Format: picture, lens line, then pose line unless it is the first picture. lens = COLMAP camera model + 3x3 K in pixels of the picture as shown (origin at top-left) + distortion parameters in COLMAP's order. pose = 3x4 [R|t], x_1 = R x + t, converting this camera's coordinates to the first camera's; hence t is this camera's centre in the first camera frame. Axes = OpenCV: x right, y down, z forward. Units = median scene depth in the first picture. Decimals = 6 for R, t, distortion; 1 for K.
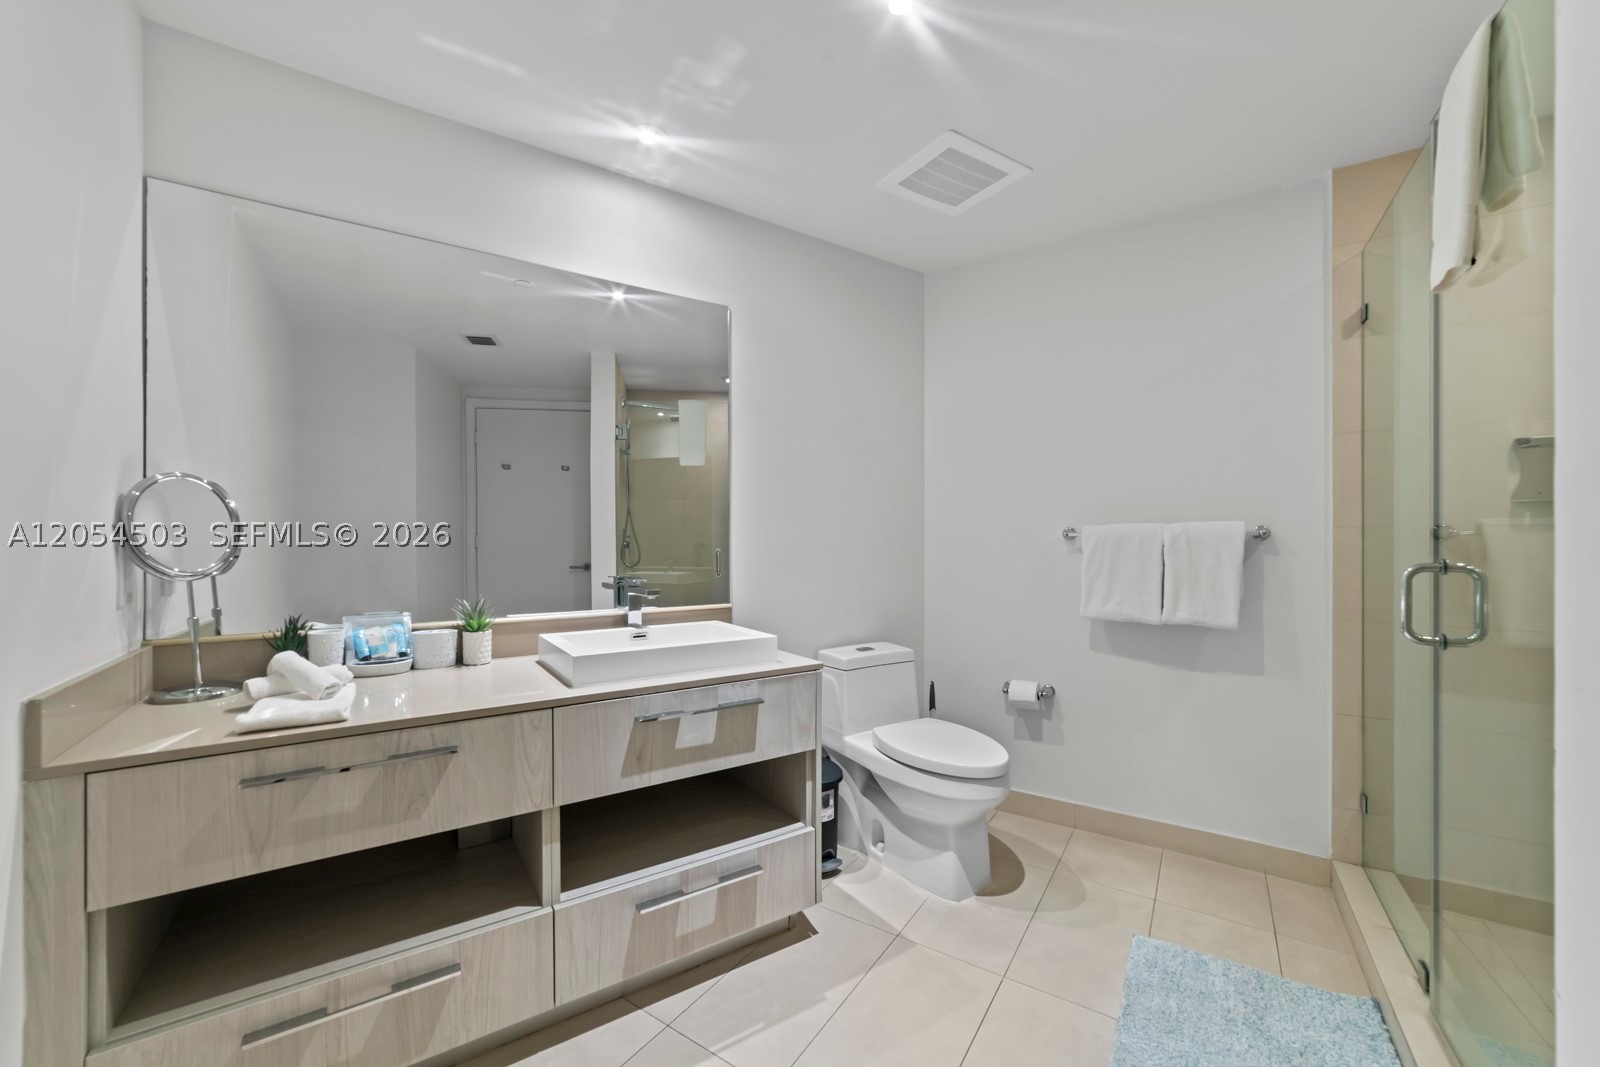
lens RADIAL K [[613.9, 0, 800.2], [0, 613.9, 537.6], [0, 0, 1]] dist [-0.023712, 0.008589]
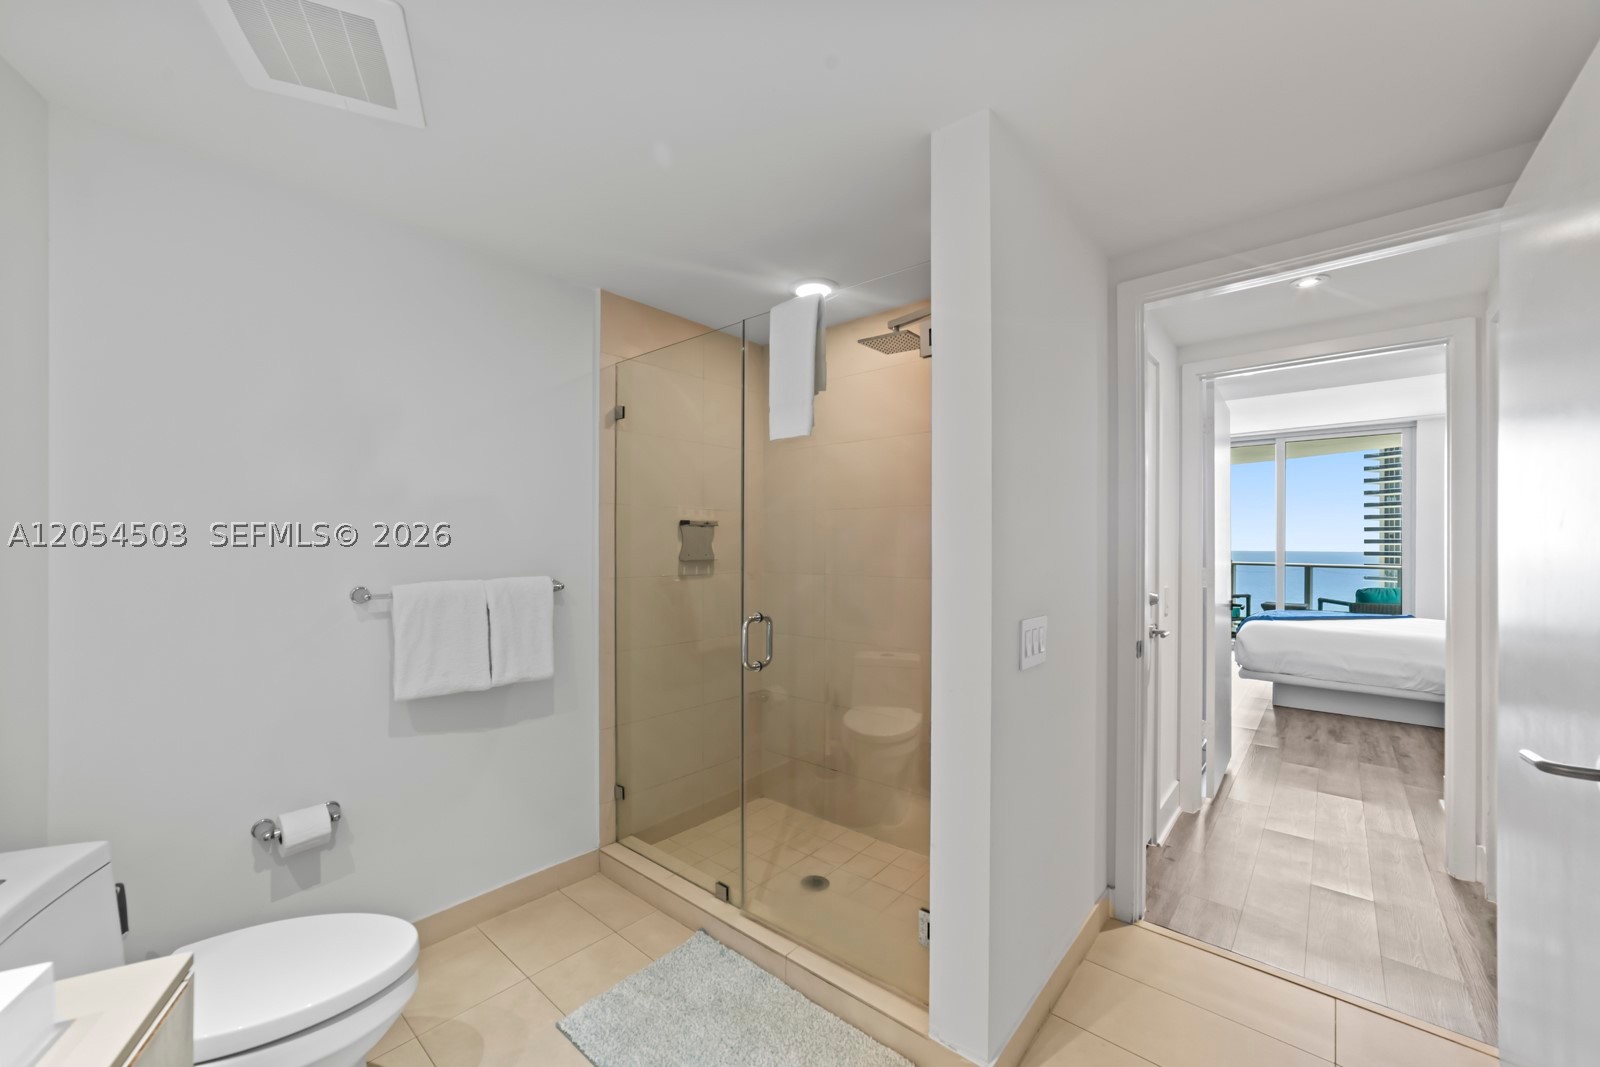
lens RADIAL K [[606.5, 0, 797.2], [0, 606.5, 547.0], [0, 0, 1]] dist [-0.024973, -0.000015]
pose [[0.131303, 0.003323, 0.991337, -0.273445], [-0.000773, 0.999994, -0.003249, -0.075487], [-0.991342, -0.000340, 0.131305, 0.423693]]
